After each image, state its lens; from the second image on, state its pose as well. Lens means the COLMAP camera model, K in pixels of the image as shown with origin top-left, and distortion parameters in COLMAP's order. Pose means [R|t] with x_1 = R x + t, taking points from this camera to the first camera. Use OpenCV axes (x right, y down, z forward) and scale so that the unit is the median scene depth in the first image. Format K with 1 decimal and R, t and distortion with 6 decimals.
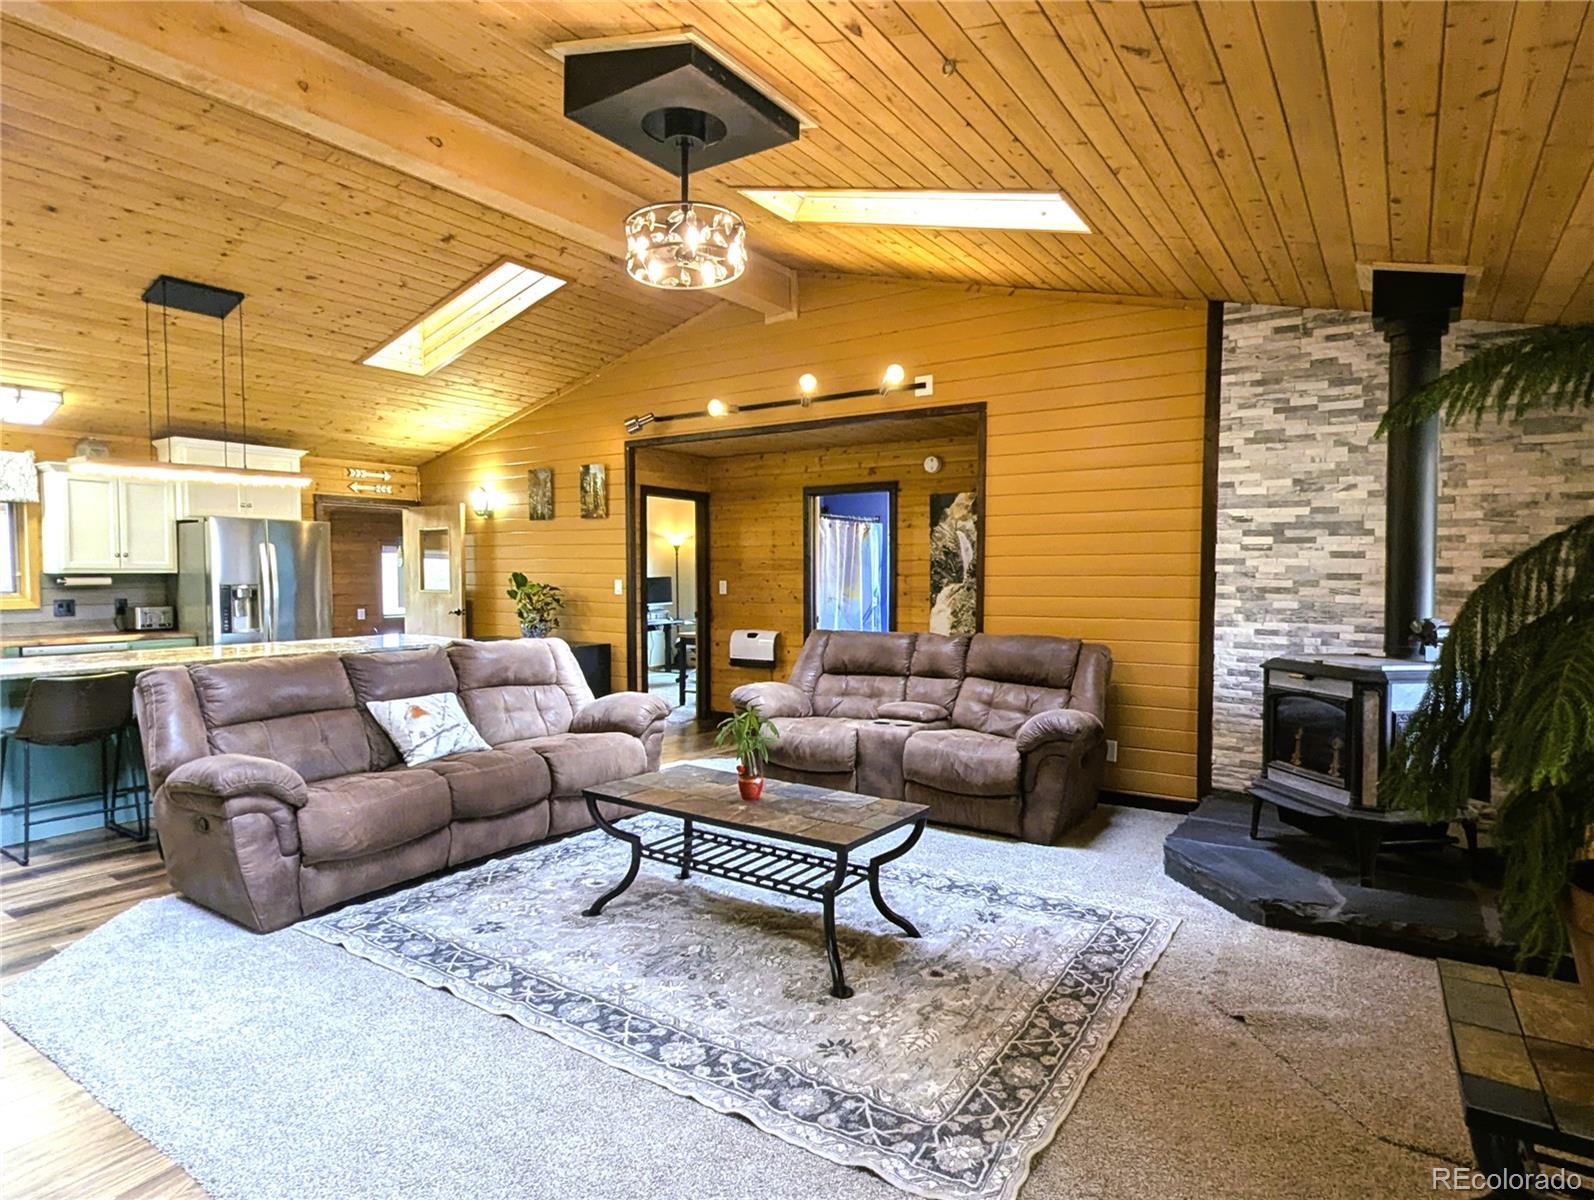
lens RADIAL K [[868.5, 0, 814.4], [0, 868.5, 609.6], [0, 0, 1]] dist [-0.003789, 0.002494]
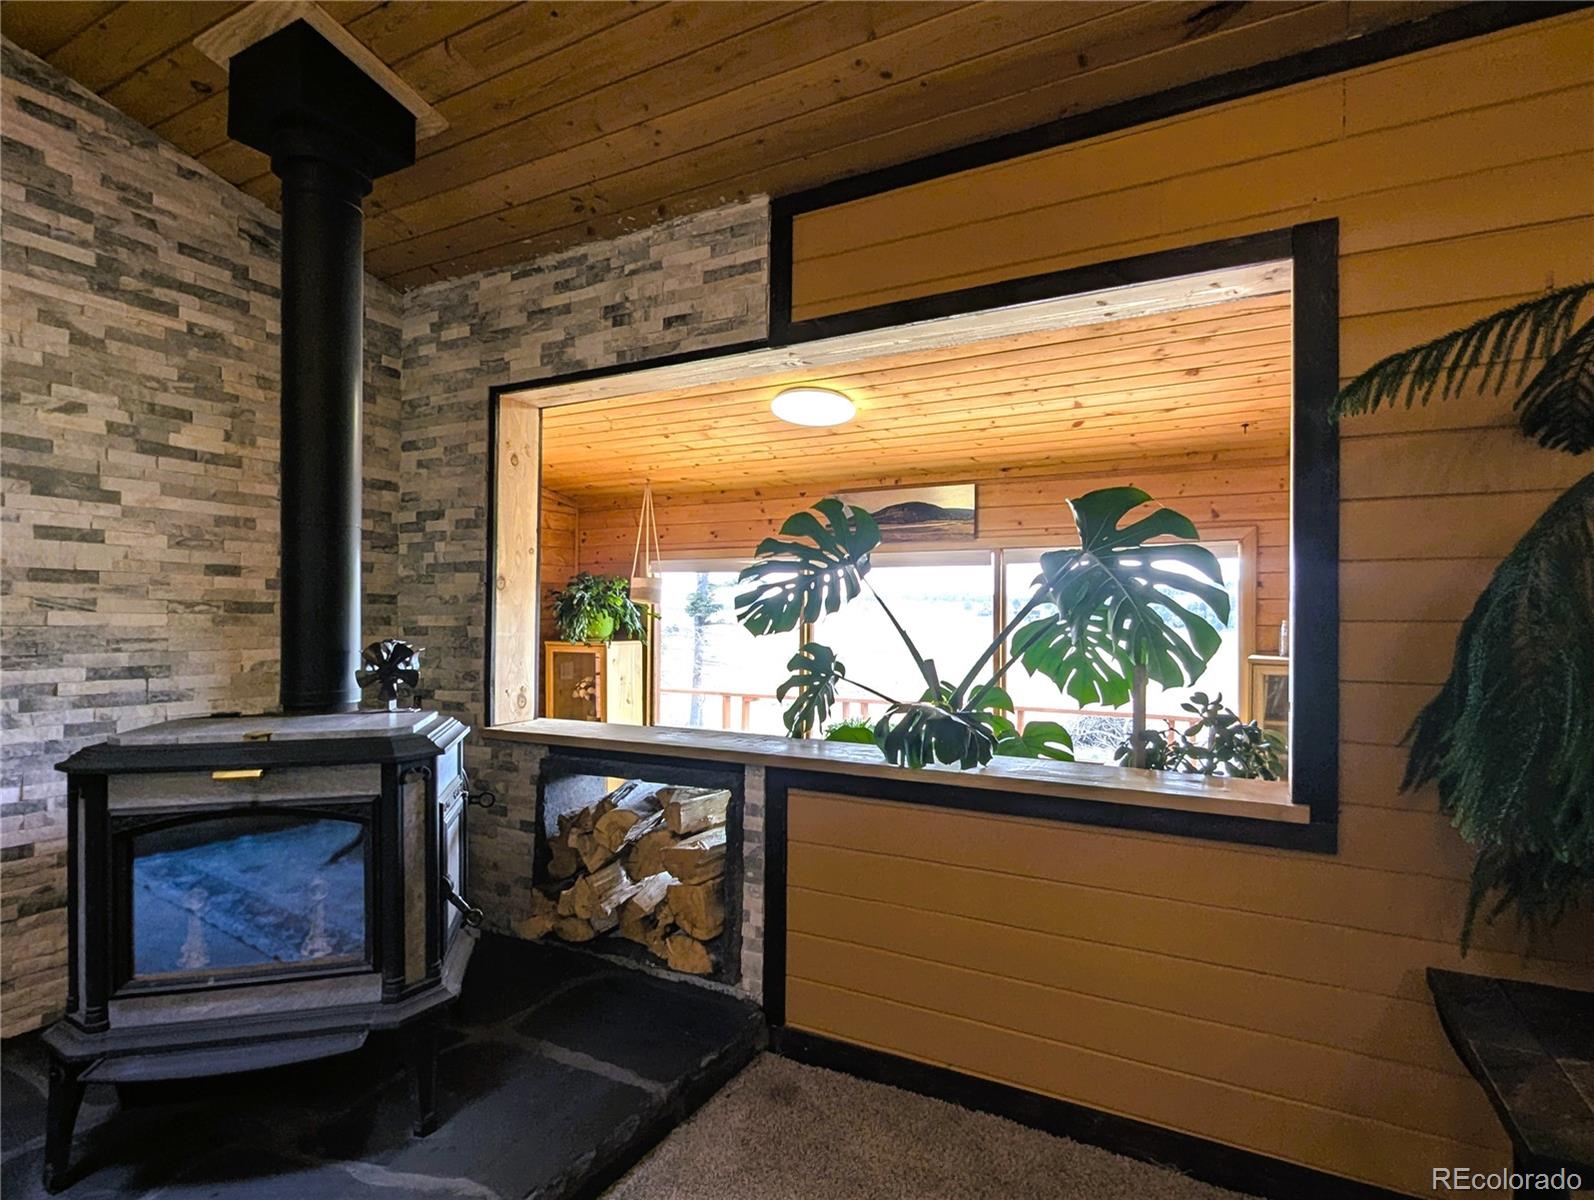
lens RADIAL K [[868.5, 0, 800.9], [0, 868.5, 607.0], [0, 0, 1]] dist [-0.003789, 0.002494]
pose [[-0.076765, 0.003771, 0.997042, 0.050616], [0.037519, 0.999296, -0.000891, -0.001762], [-0.996343, 0.037340, -0.076853, 0.572969]]
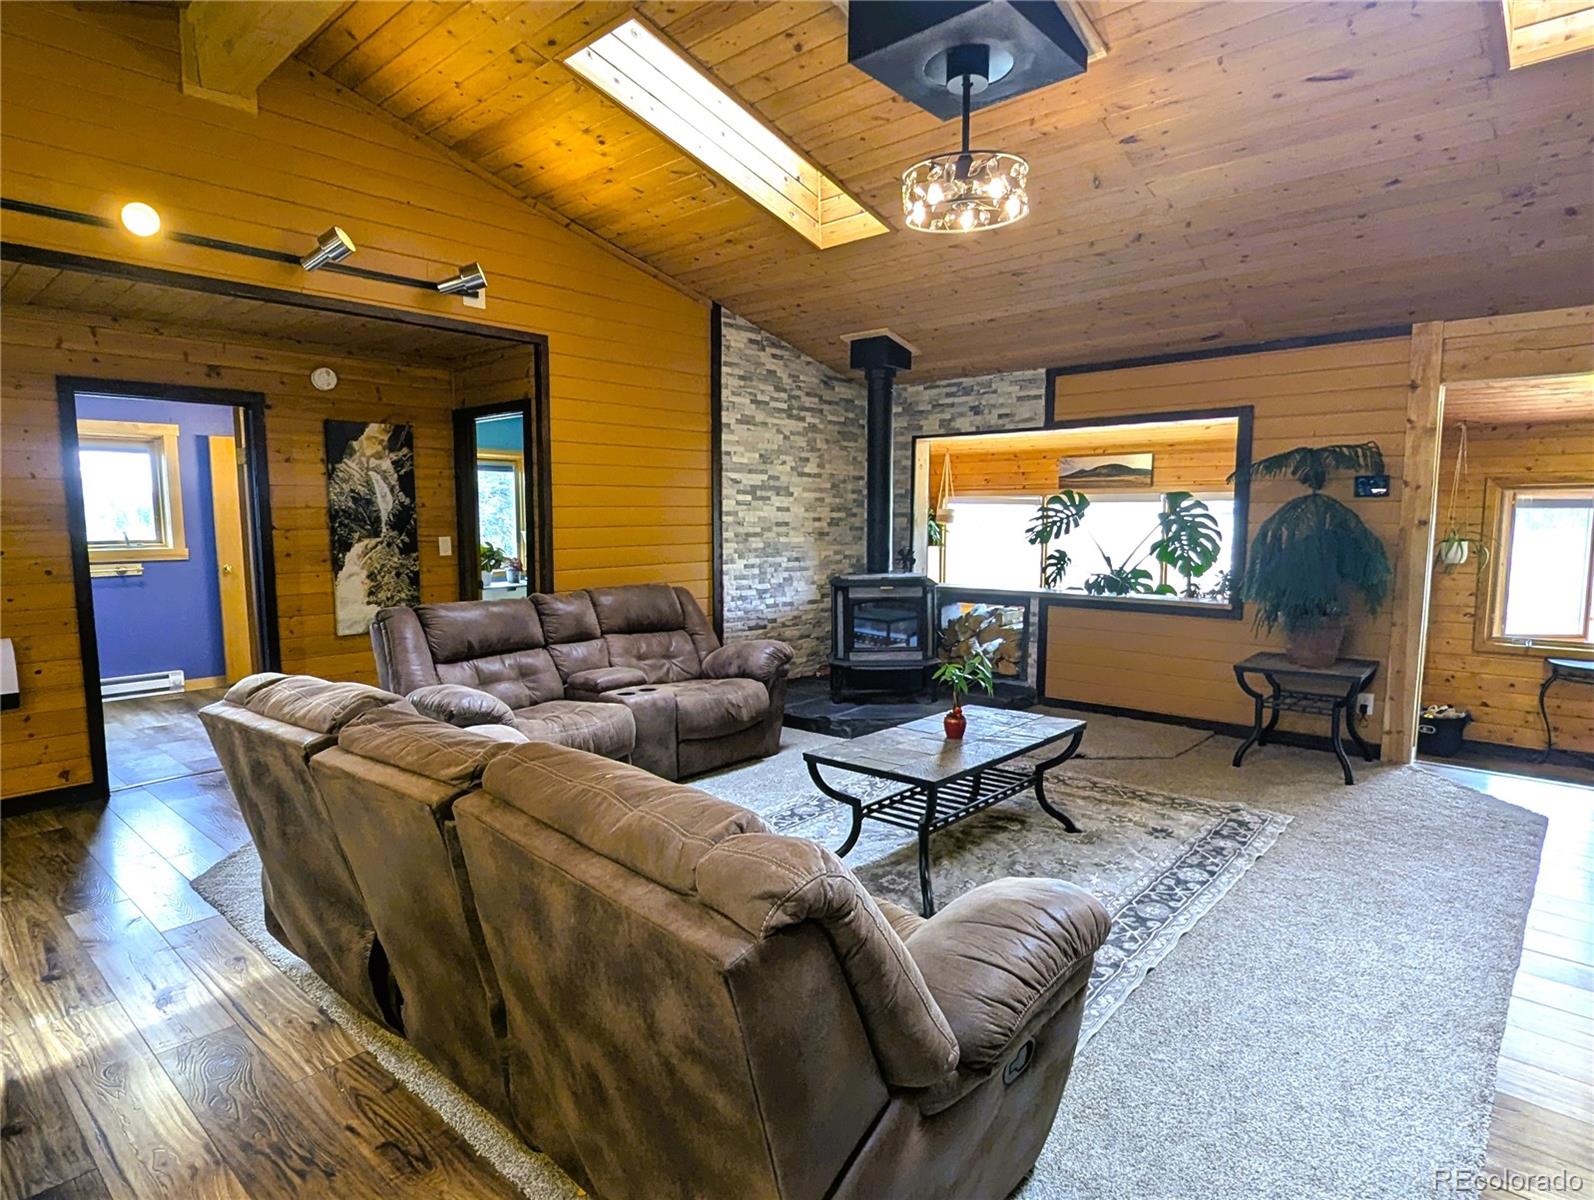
lens RADIAL K [[868.5, 0, 810.0], [0, 868.5, 609.7], [0, 0, 1]] dist [-0.003789, 0.002494]
pose [[0.152870, -0.110010, 0.982104, -0.806737], [0.044338, 0.993548, 0.104391, -0.043788], [-0.987251, 0.027586, 0.156761, 0.698729]]
